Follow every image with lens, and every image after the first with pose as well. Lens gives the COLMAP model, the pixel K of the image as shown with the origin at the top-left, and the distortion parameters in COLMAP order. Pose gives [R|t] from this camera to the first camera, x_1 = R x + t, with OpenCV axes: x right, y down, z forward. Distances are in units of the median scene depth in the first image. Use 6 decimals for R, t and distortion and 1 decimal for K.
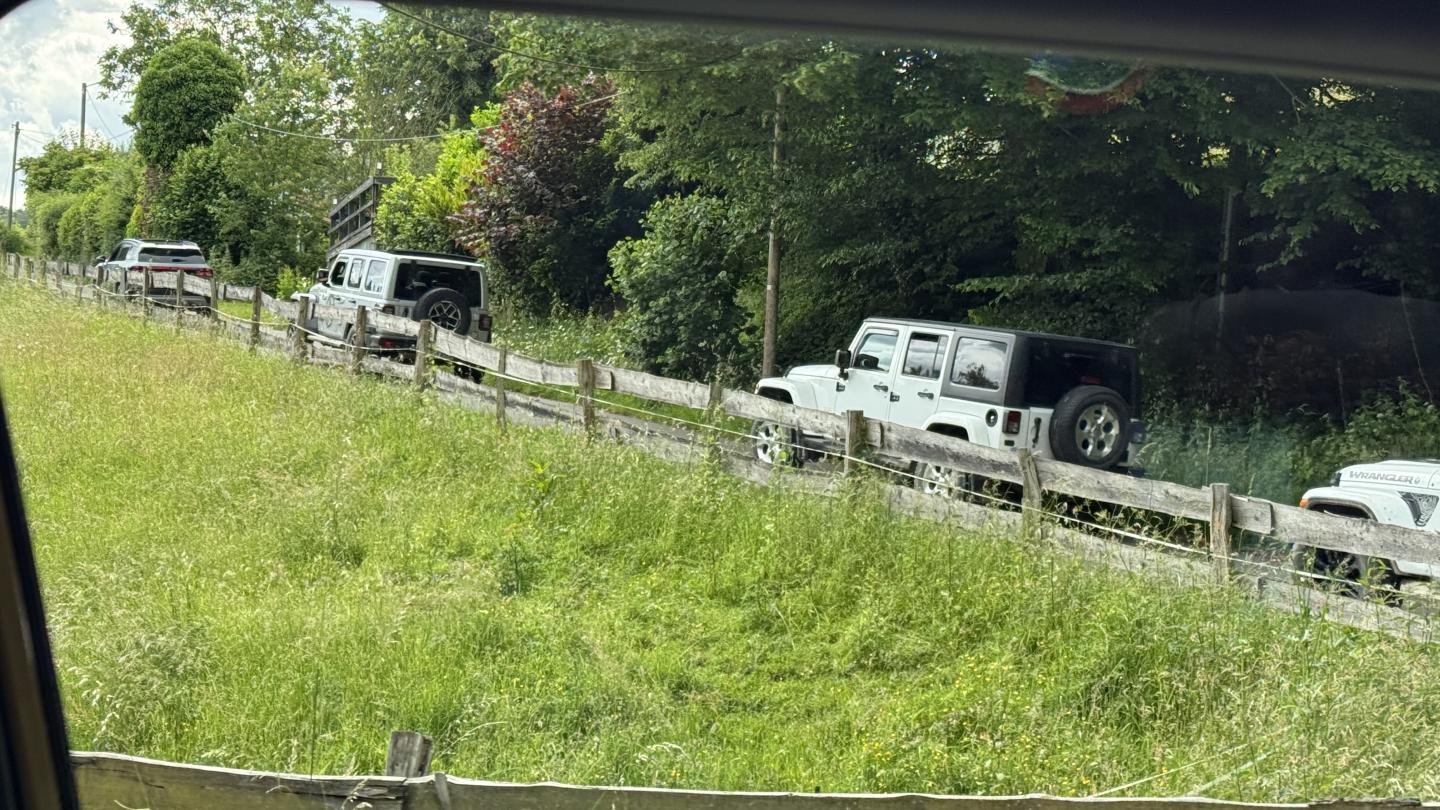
lens RADIAL K [[2287.3, 0, 729.1], [0, 2287.3, 403.0], [0, 0, 1]] dist [0.124979, 0.000000]
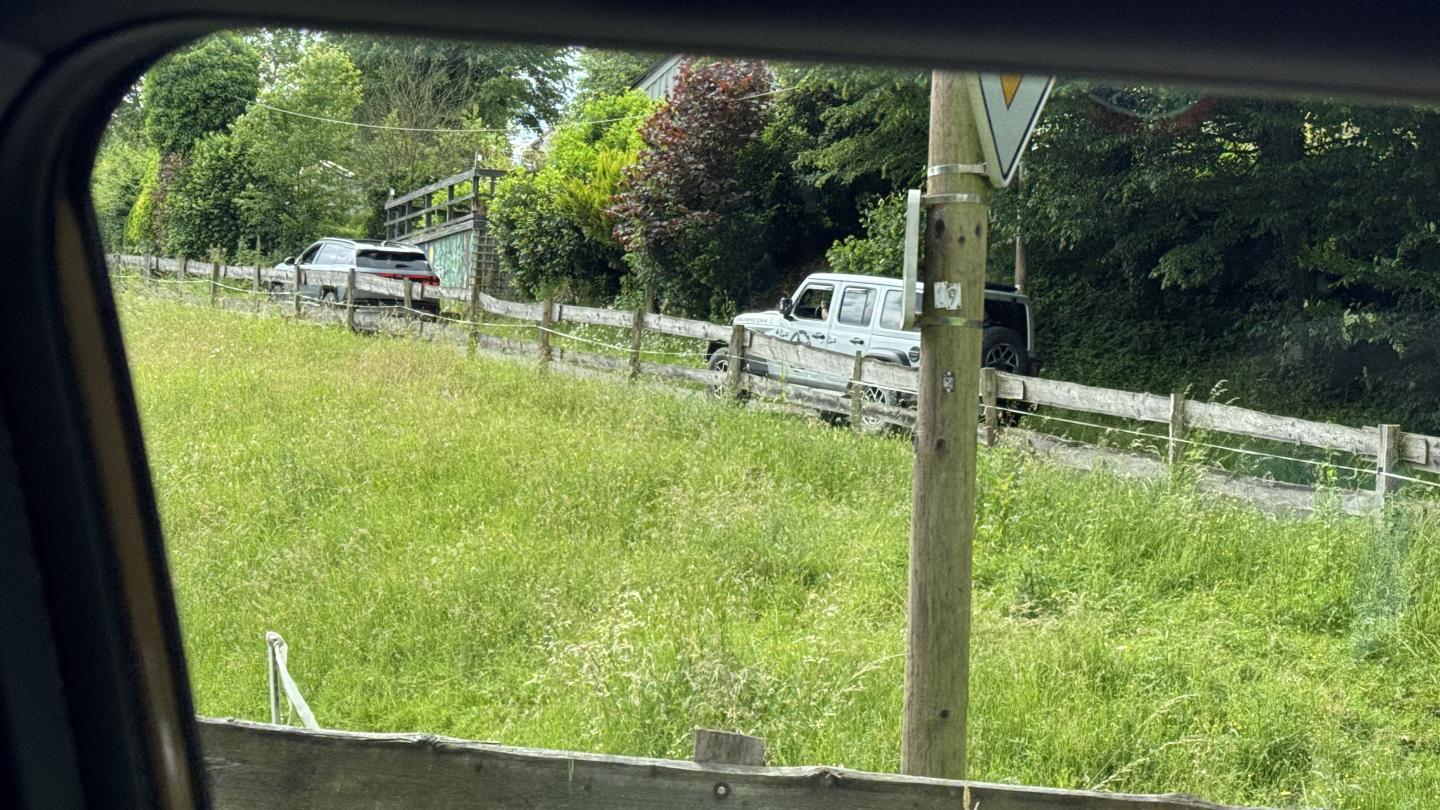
lens RADIAL K [[2287.3, 0, 718.5], [0, 2287.3, 399.1], [0, 0, 1]] dist [0.124979, 0.000000]
pose [[0.997916, -0.005235, 0.064314, -0.145168], [0.004842, 0.999969, 0.006263, -0.007701], [-0.064345, -0.005938, 0.997910, 0.021180]]
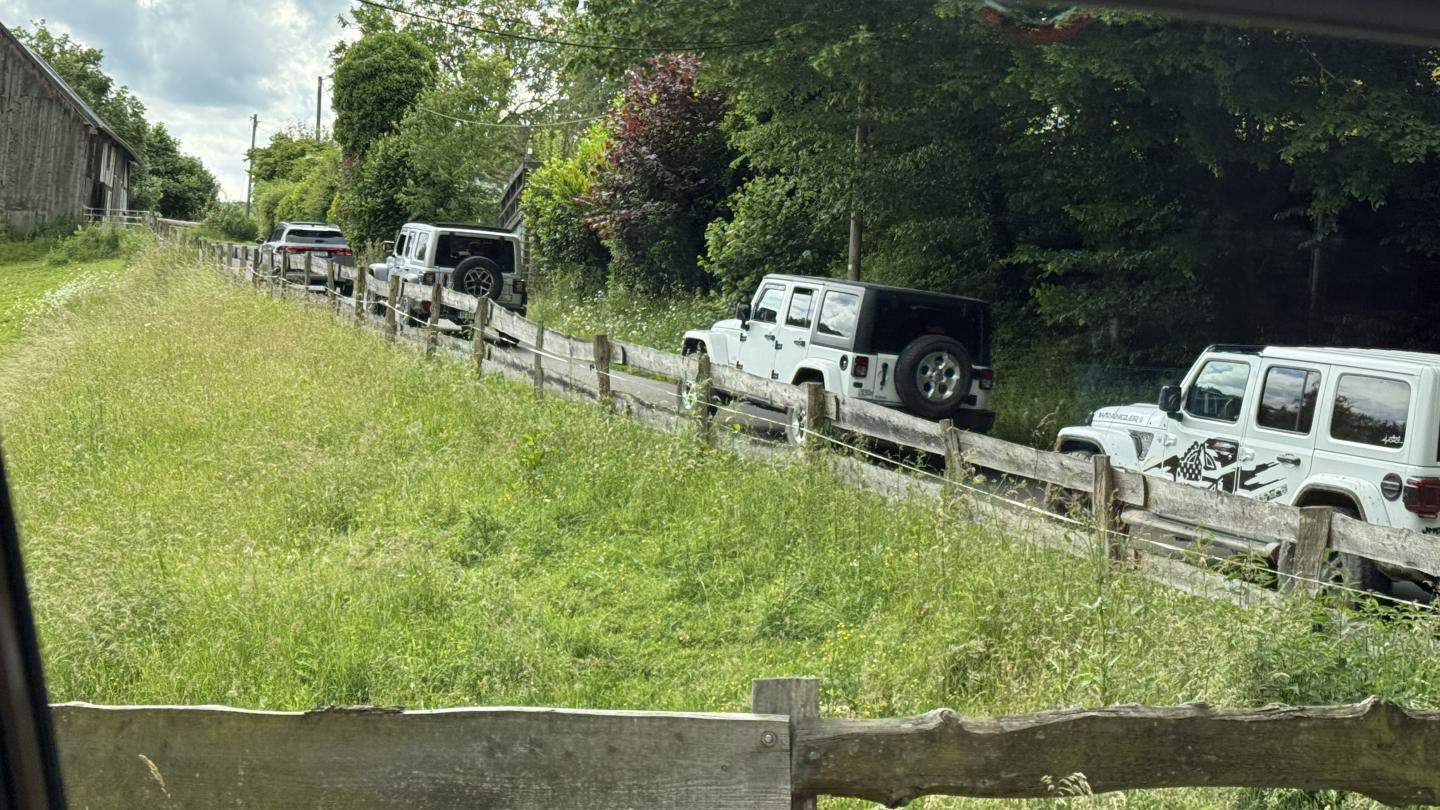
lens RADIAL K [[2287.3, 0, 716.2], [0, 2287.3, 401.7], [0, 0, 1]] dist [0.124979, 0.000000]
pose [[0.993020, 0.007343, -0.117715, 0.061049], [-0.006849, 0.999966, 0.004594, 0.003300], [0.117745, -0.003756, 0.993037, 0.000771]]
